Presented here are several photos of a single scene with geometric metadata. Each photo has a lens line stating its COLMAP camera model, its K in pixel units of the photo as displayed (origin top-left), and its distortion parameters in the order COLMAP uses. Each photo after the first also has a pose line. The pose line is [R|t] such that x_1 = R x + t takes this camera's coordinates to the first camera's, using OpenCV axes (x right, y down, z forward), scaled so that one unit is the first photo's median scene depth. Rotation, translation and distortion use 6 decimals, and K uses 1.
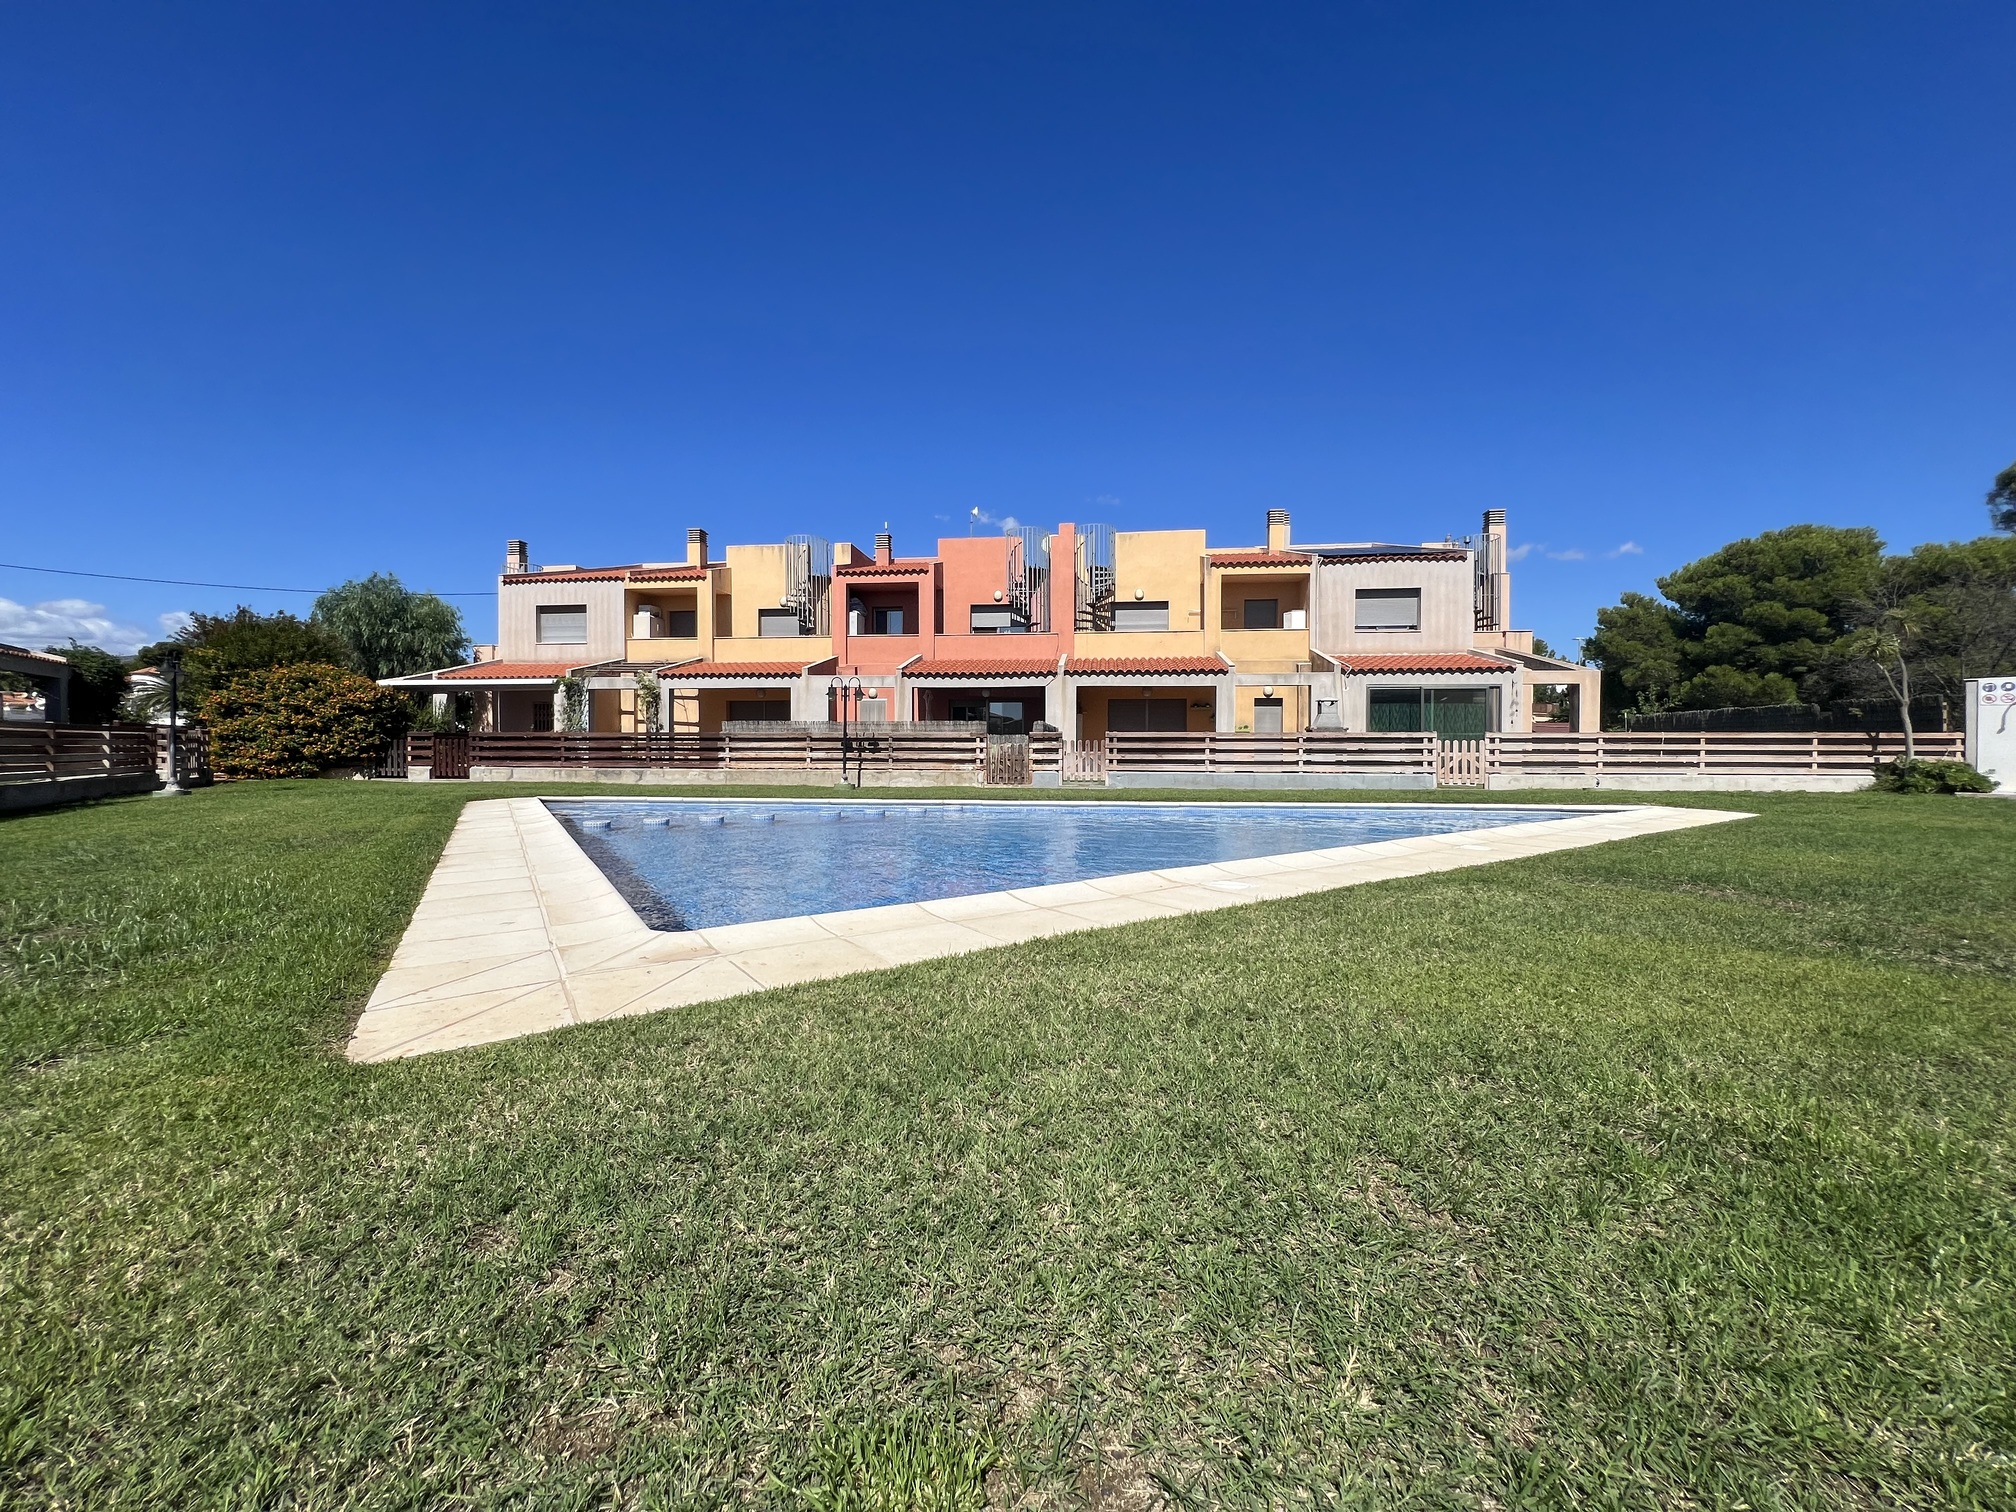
lens RADIAL K [[807.9, 0, 995.6], [0, 807.9, 752.7], [0, 0, 1]] dist [-0.002328, -0.000199]
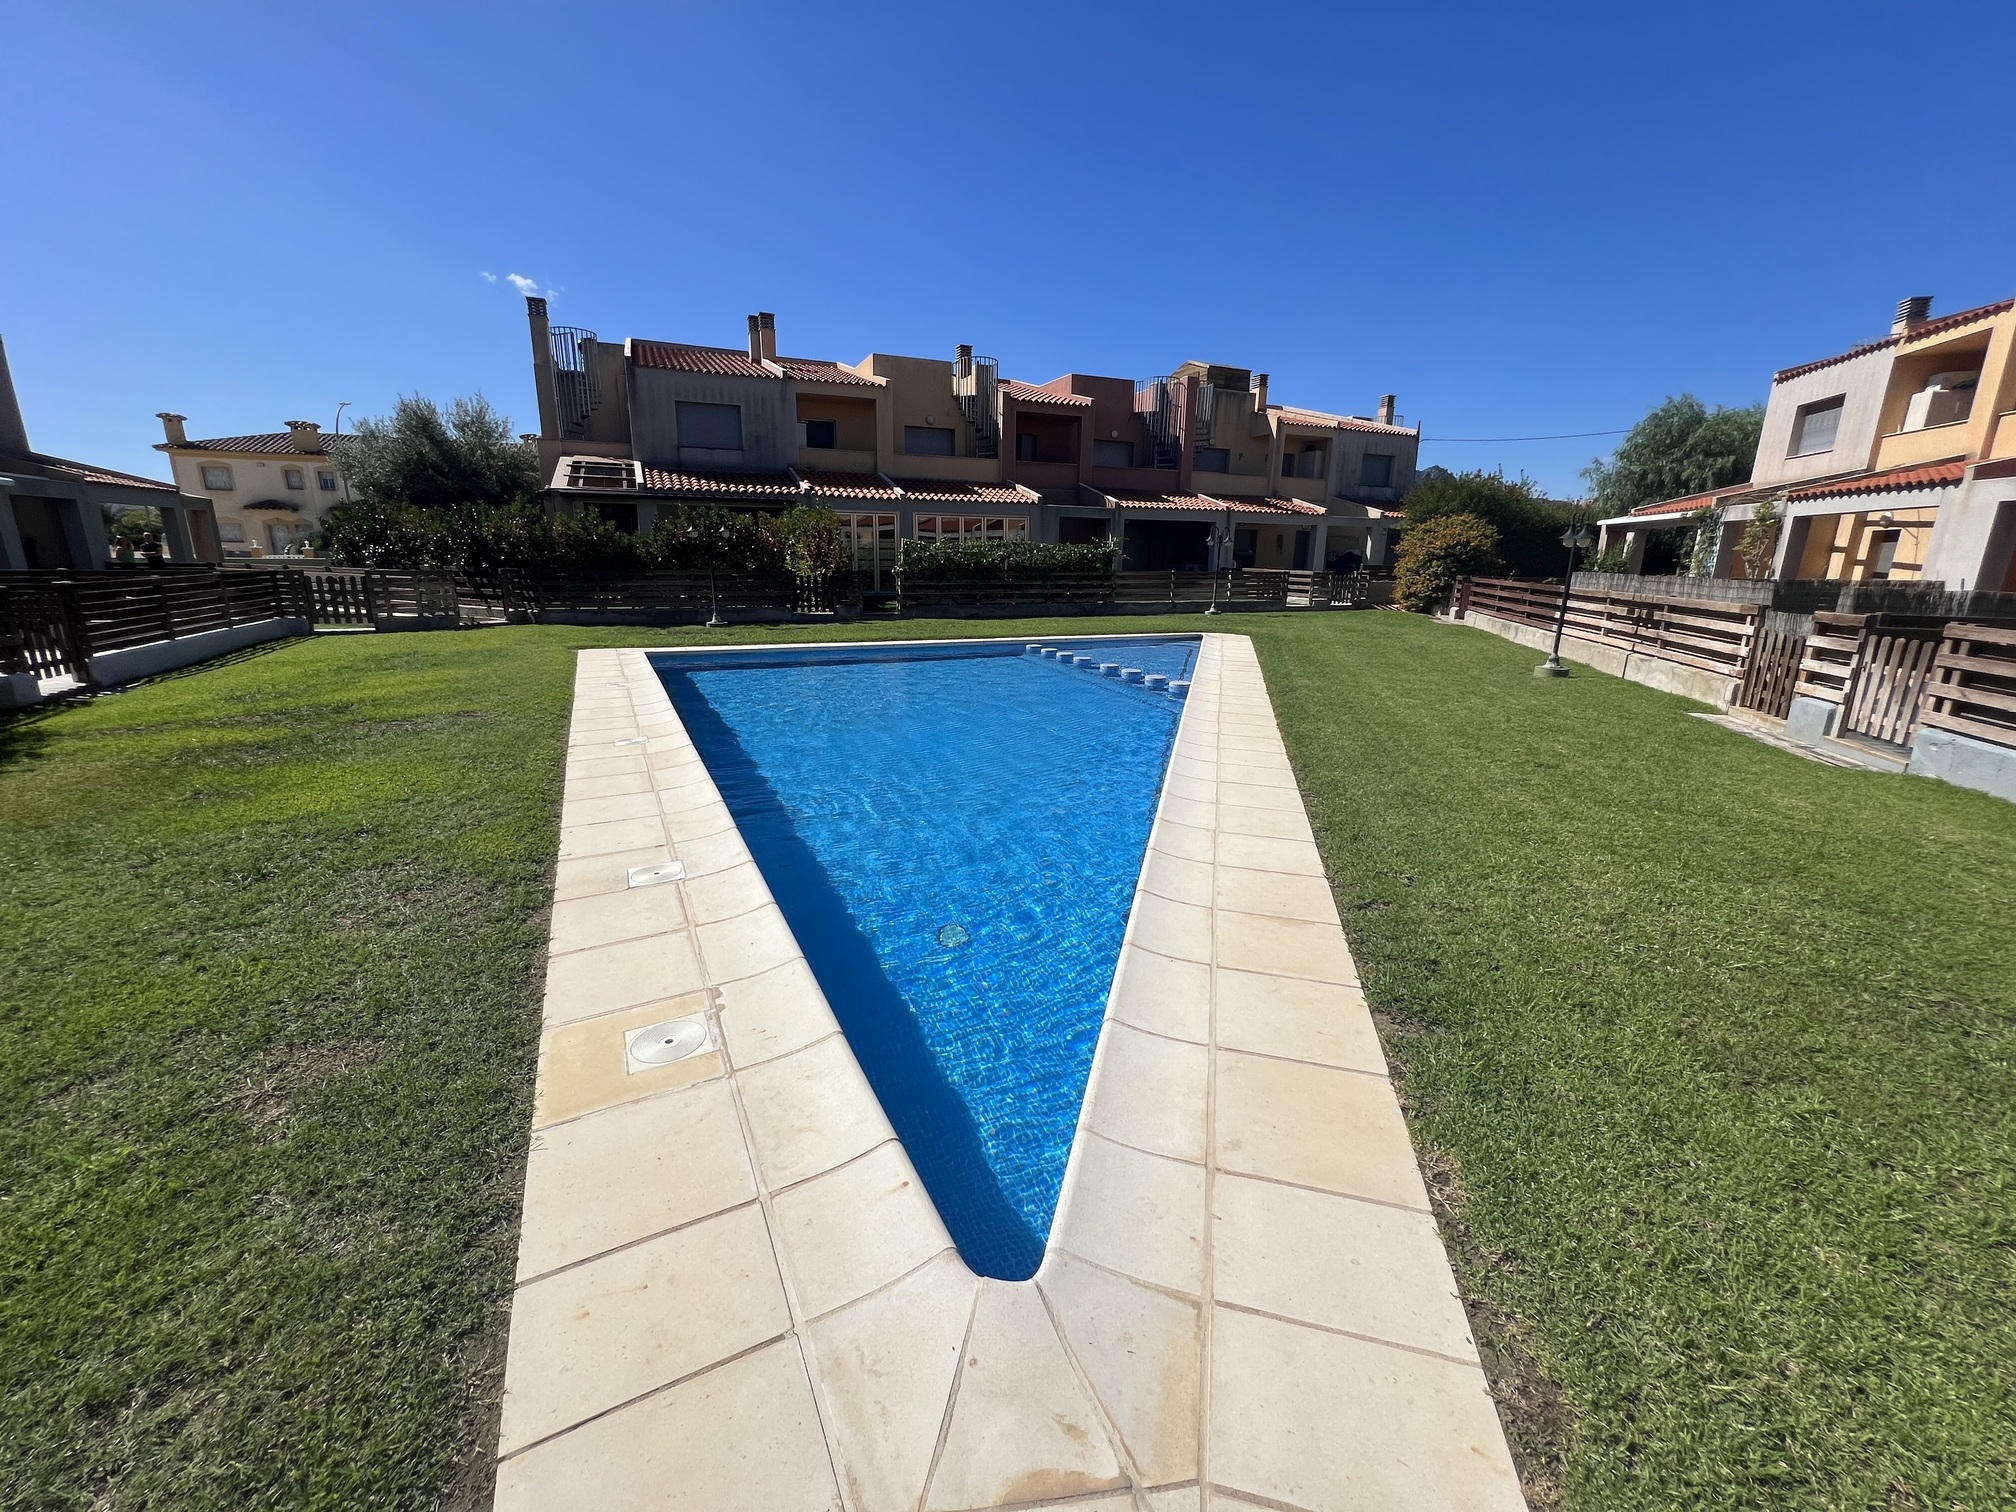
lens RADIAL K [[807.9, 0, 1011.9], [0, 807.9, 763.7], [0, 0, 1]] dist [-0.002328, -0.000199]
pose [[-0.161950, 0.246219, -0.955588, 0.443834], [-0.020445, 0.967327, 0.252708, -0.036839], [0.986587, 0.060463, -0.151624, 0.476612]]
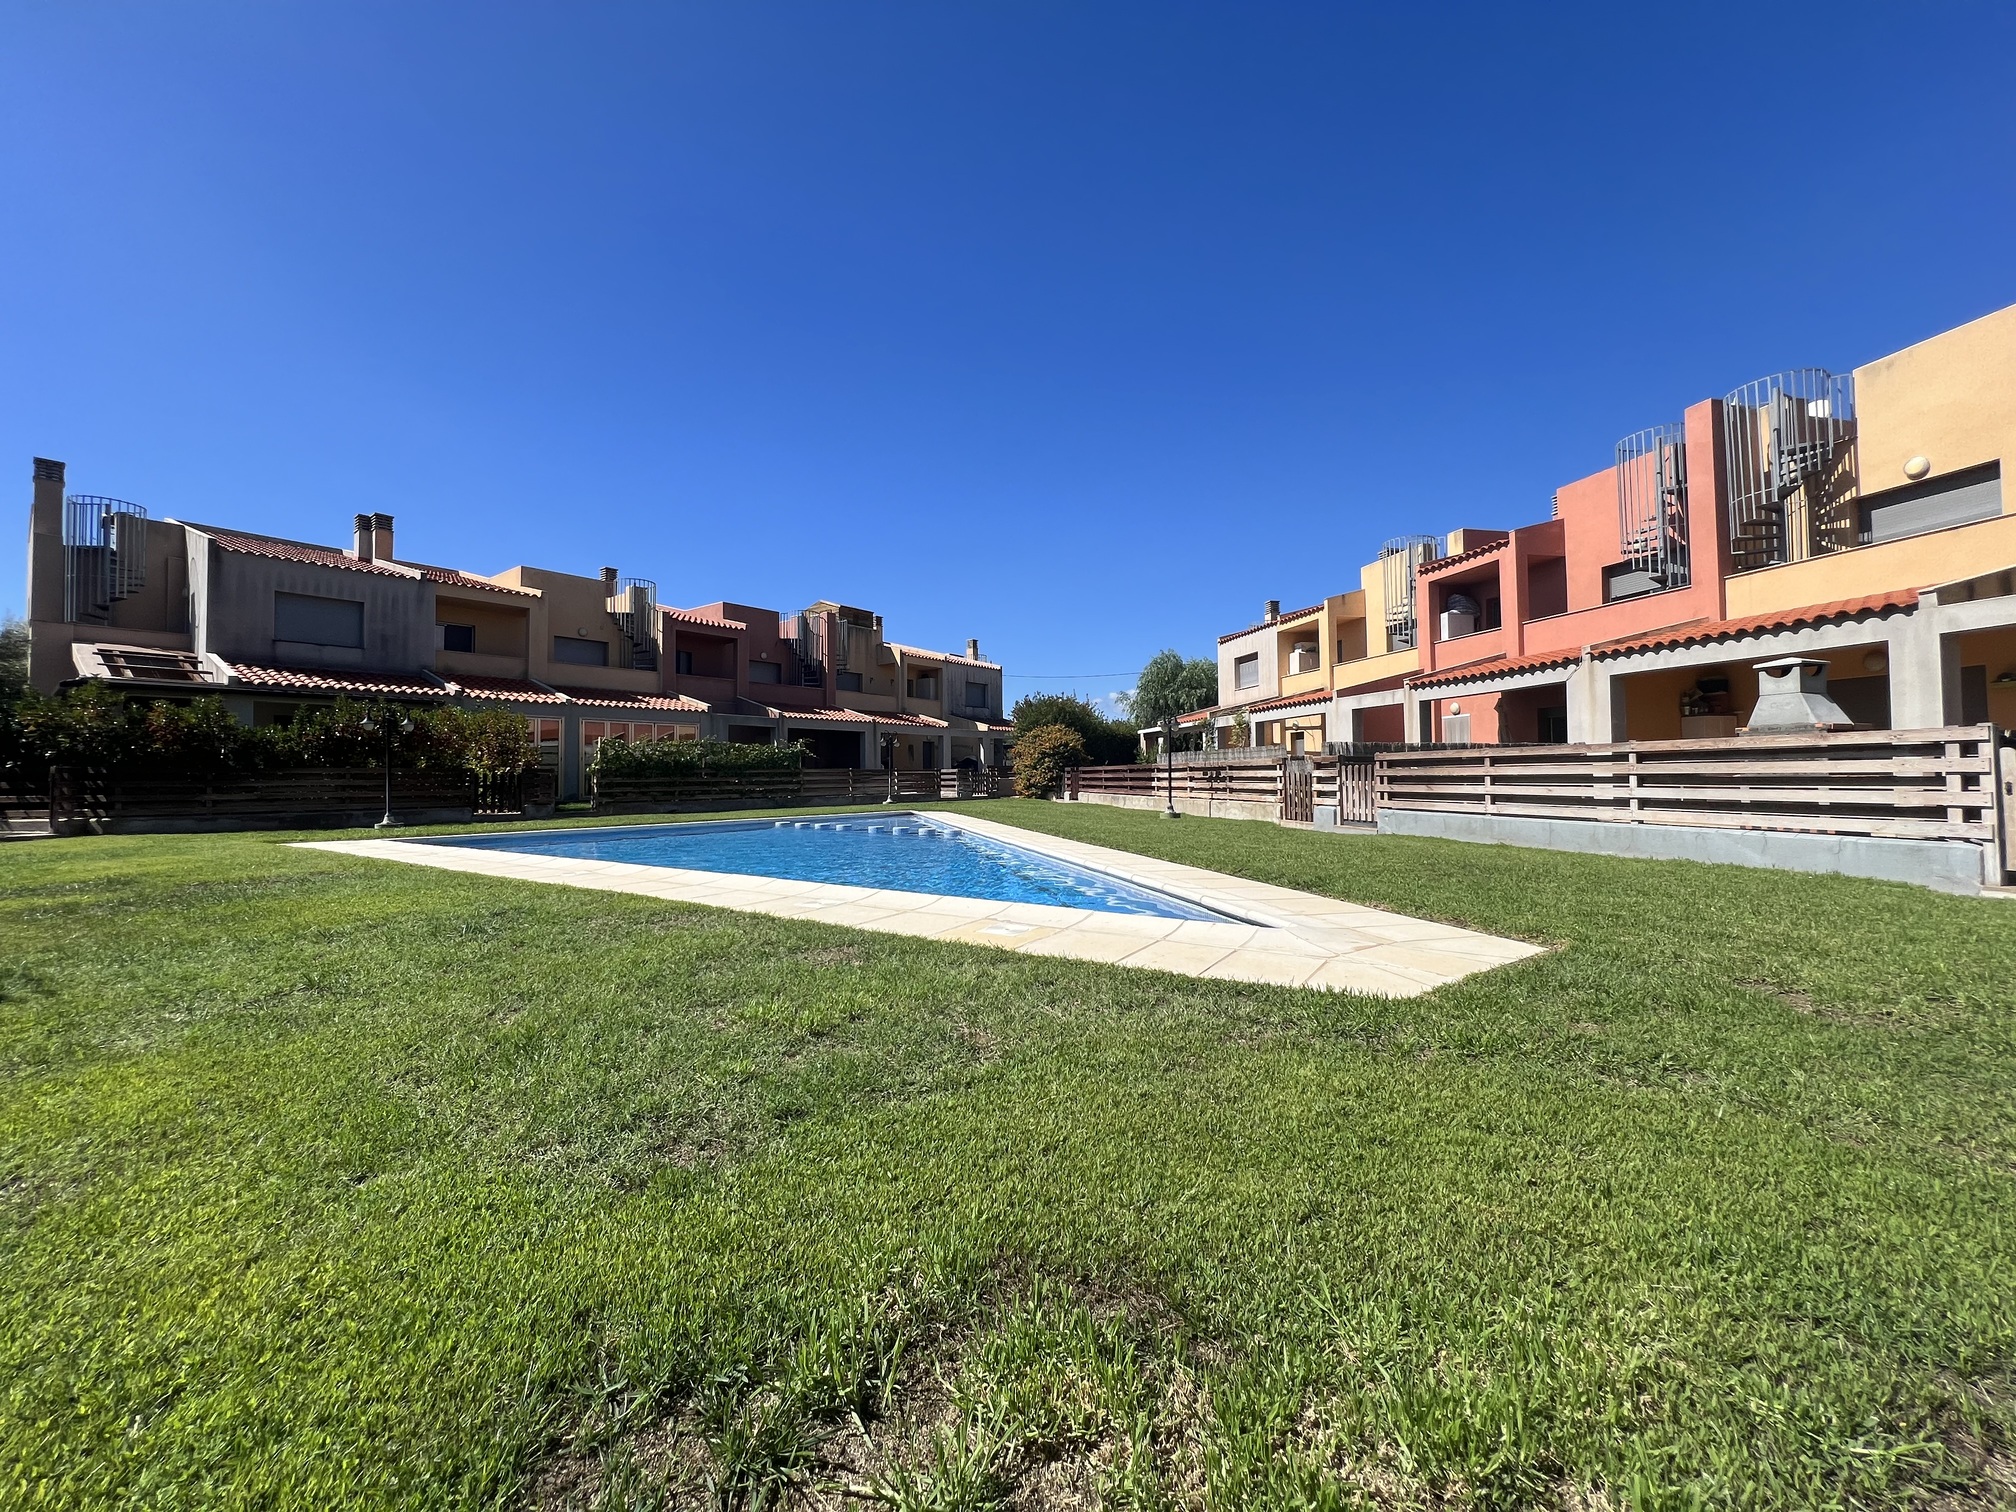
lens RADIAL K [[807.9, 0, 1019.3], [0, 807.9, 755.7], [0, 0, 1]] dist [-0.002328, -0.000199]
pose [[0.341899, -0.030369, -0.939246, 0.532743], [0.004844, 0.999521, -0.030554, -0.002601], [0.939724, 0.005896, 0.341882, 0.347773]]
